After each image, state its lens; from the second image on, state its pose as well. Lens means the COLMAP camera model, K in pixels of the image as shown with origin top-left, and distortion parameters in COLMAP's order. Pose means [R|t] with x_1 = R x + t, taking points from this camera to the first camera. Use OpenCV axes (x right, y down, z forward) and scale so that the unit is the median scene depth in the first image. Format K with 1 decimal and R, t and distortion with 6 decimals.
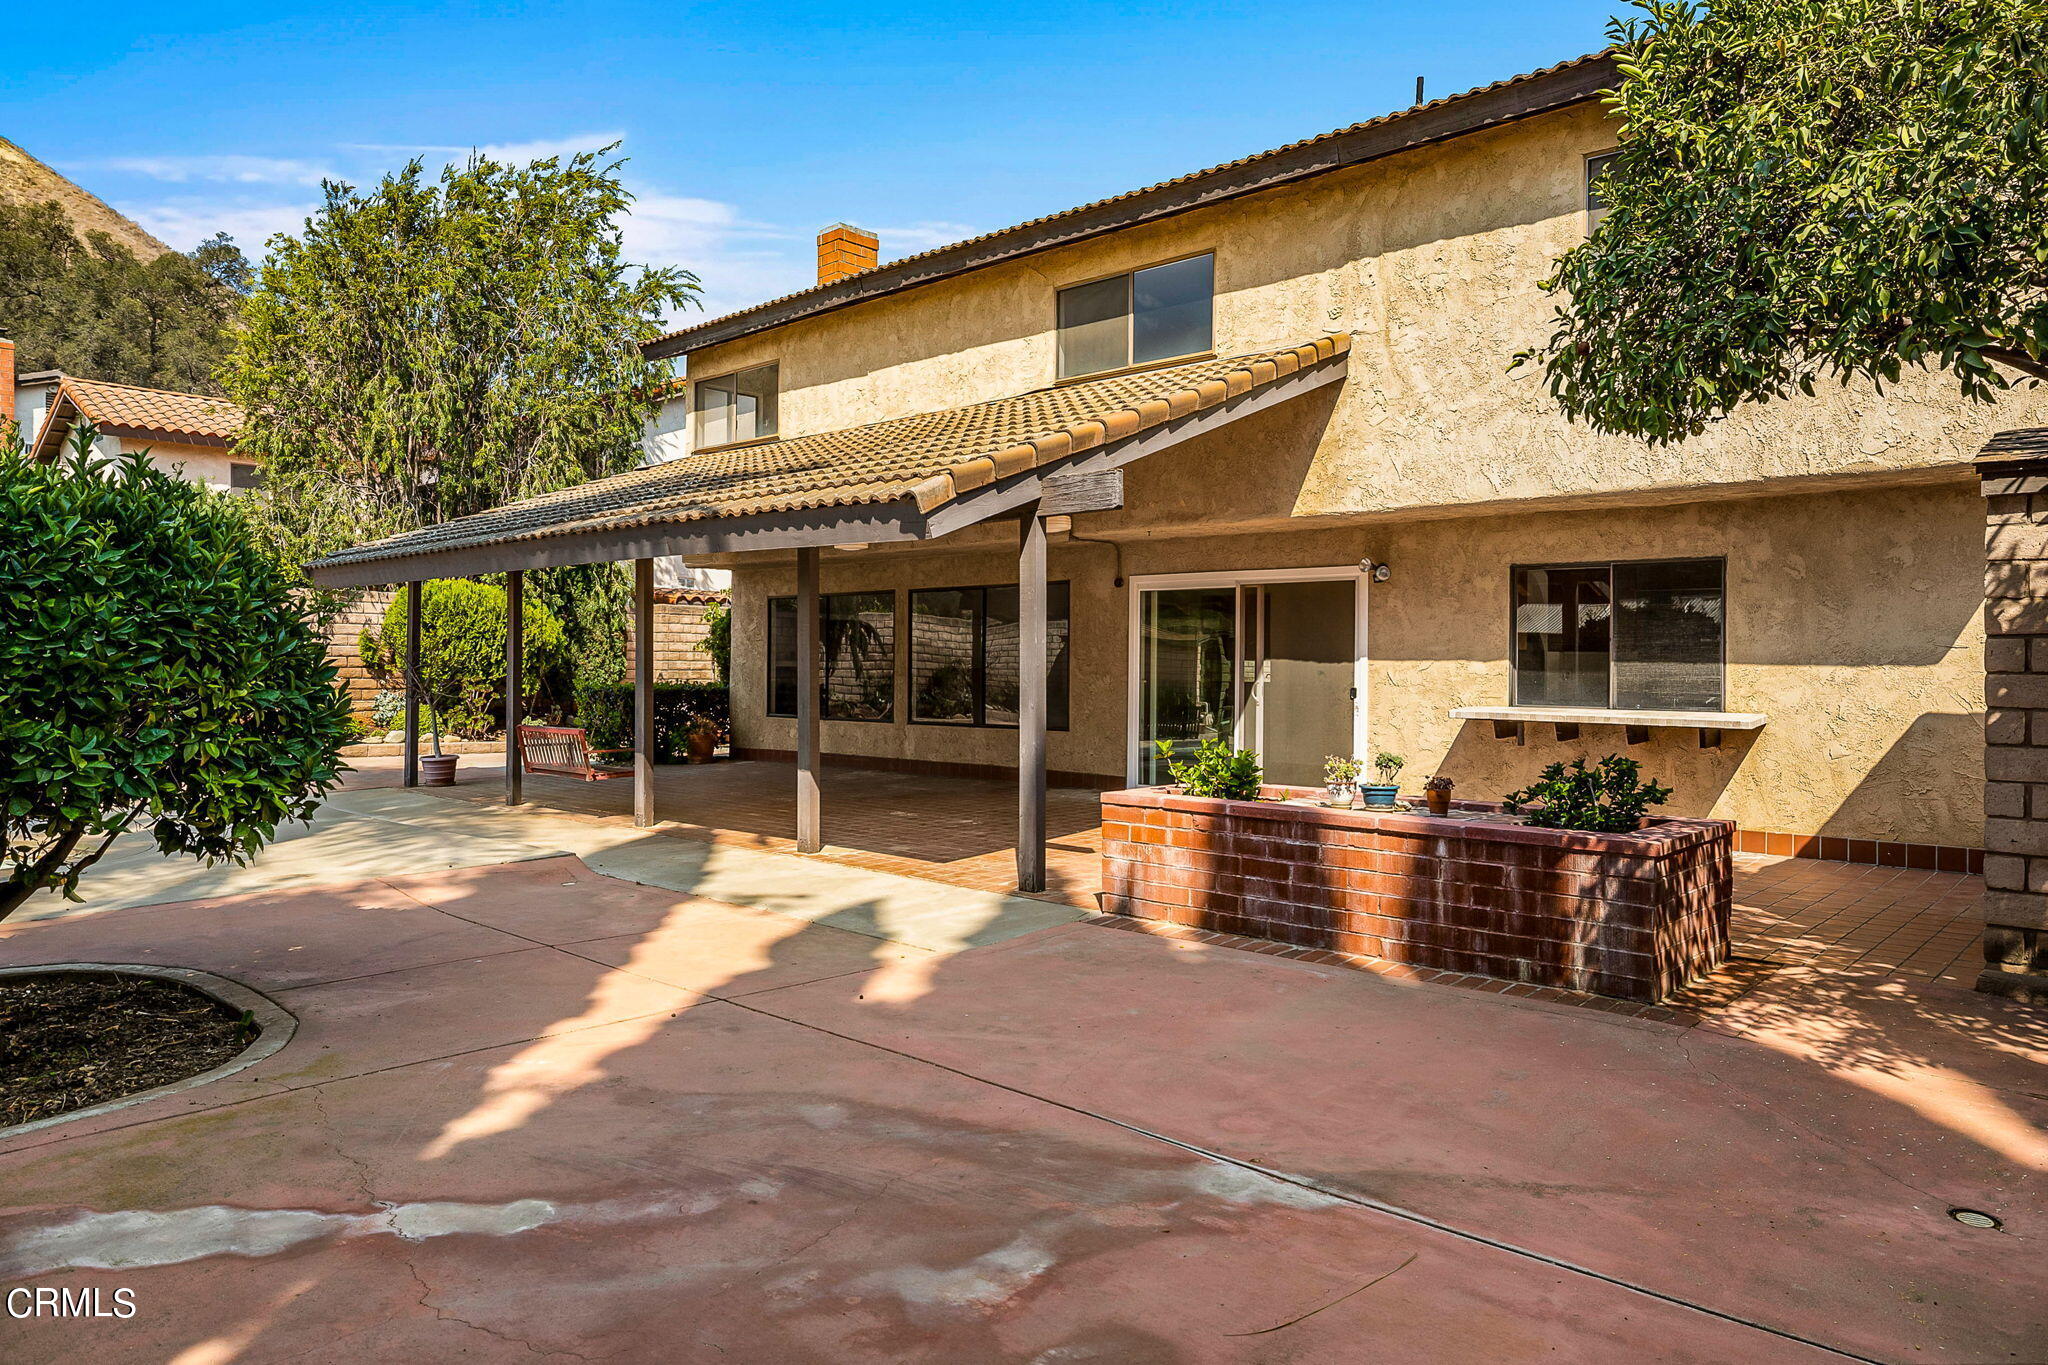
lens RADIAL K [[1329.7, 0, 987.4], [0, 1329.7, 650.7], [0, 0, 1]] dist [0.004316, -0.000036]
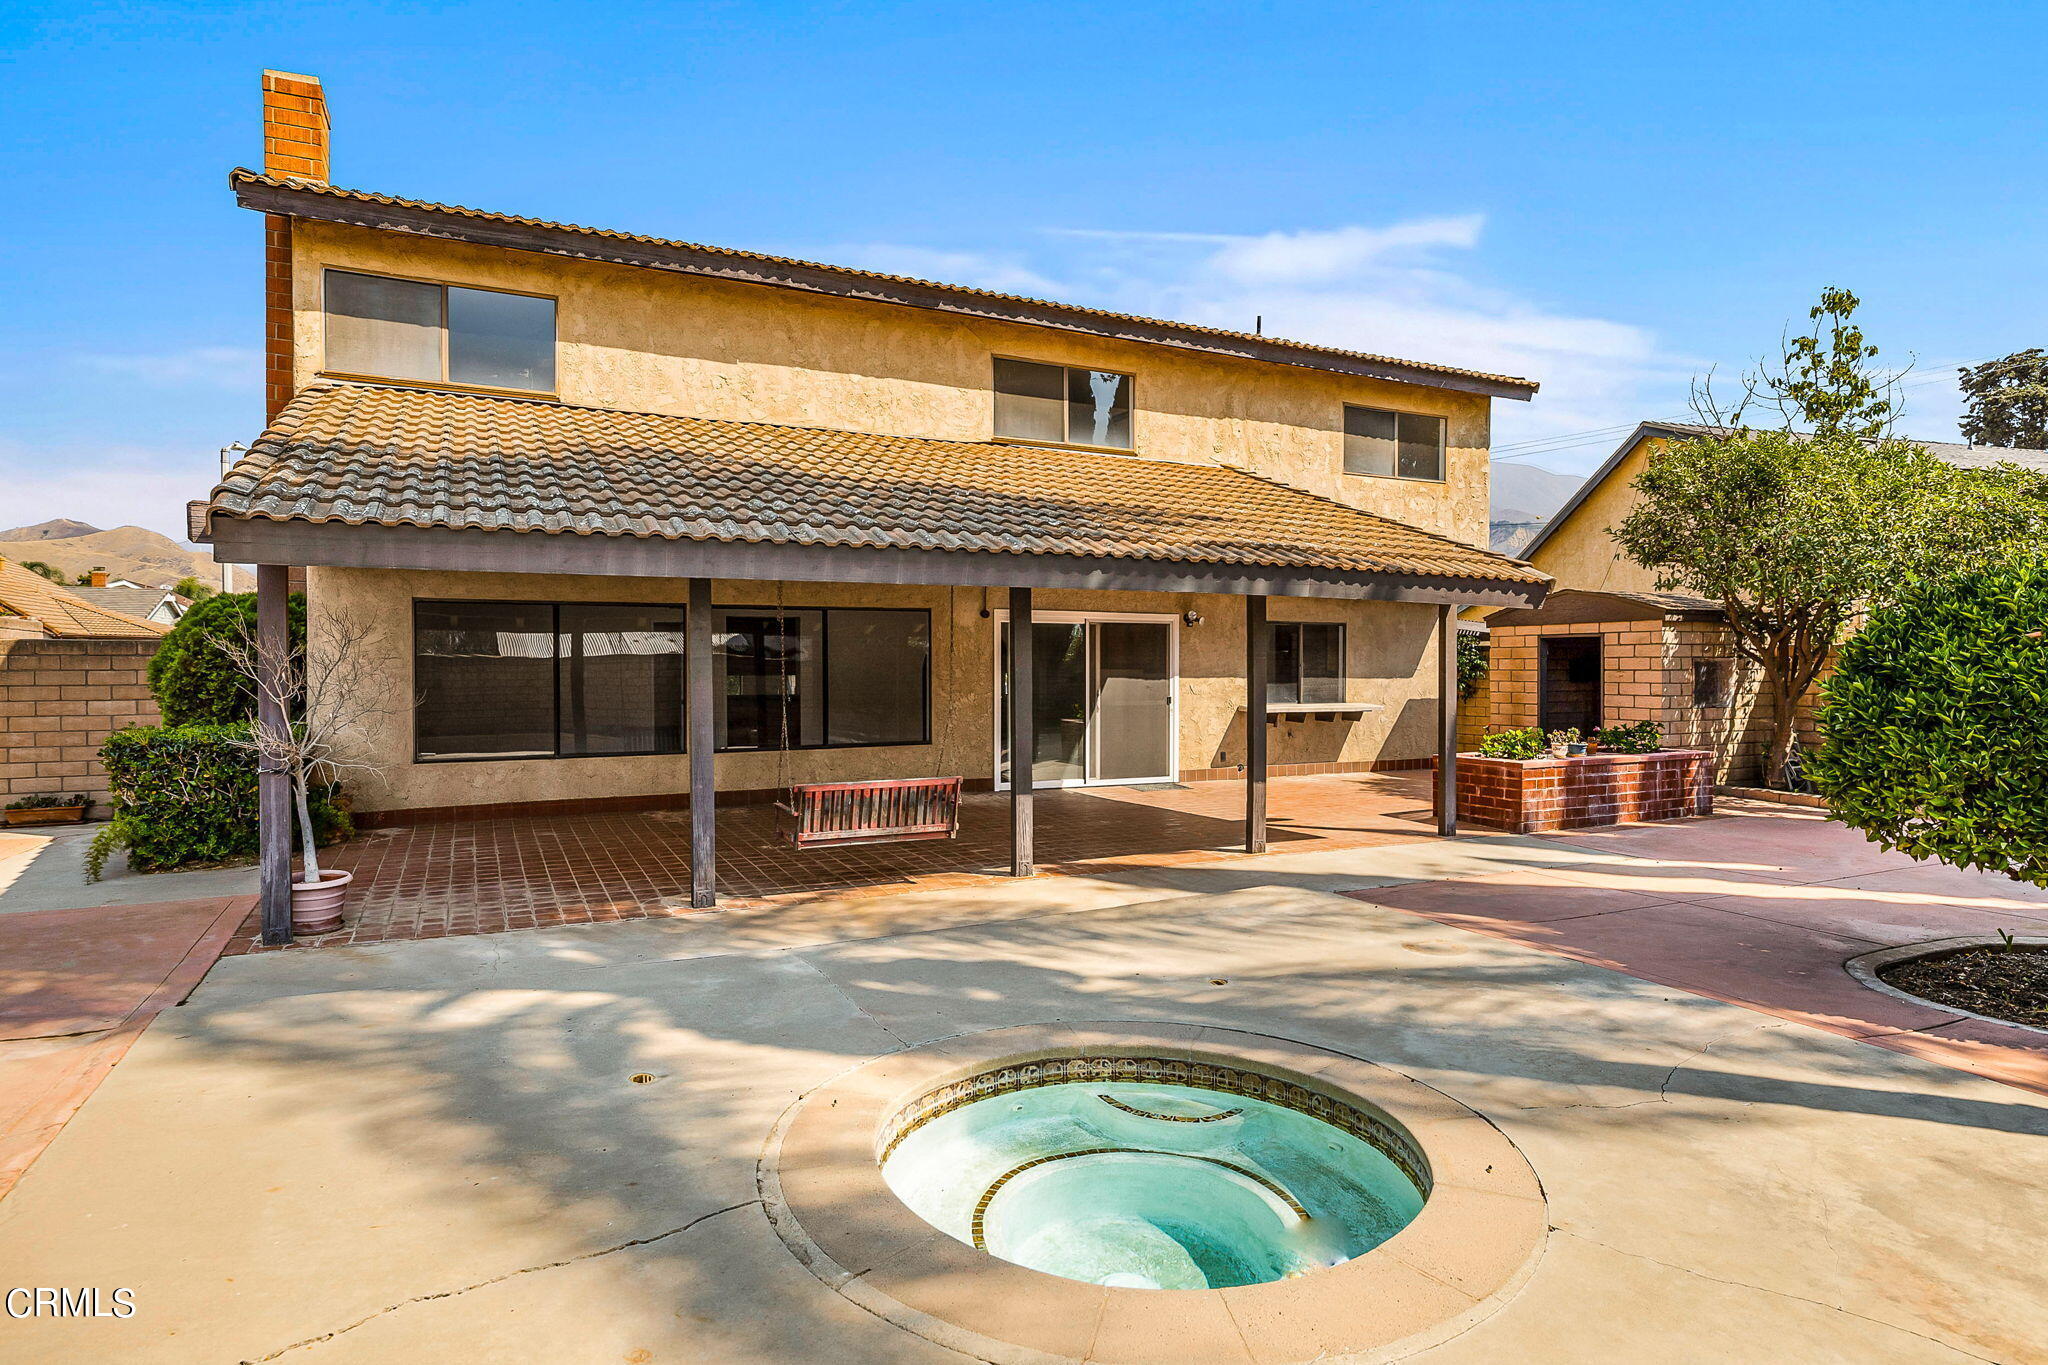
lens RADIAL K [[1107.1, 0, 1043.7], [0, 1107.1, 661.6], [0, 0, 1]] dist [-0.003054, -0.010415]
pose [[0.338662, -0.000566, 0.940908, -0.963287], [-0.005028, 0.999984, 0.002411, -0.013815], [-0.940895, -0.005547, 0.338654, 0.740703]]
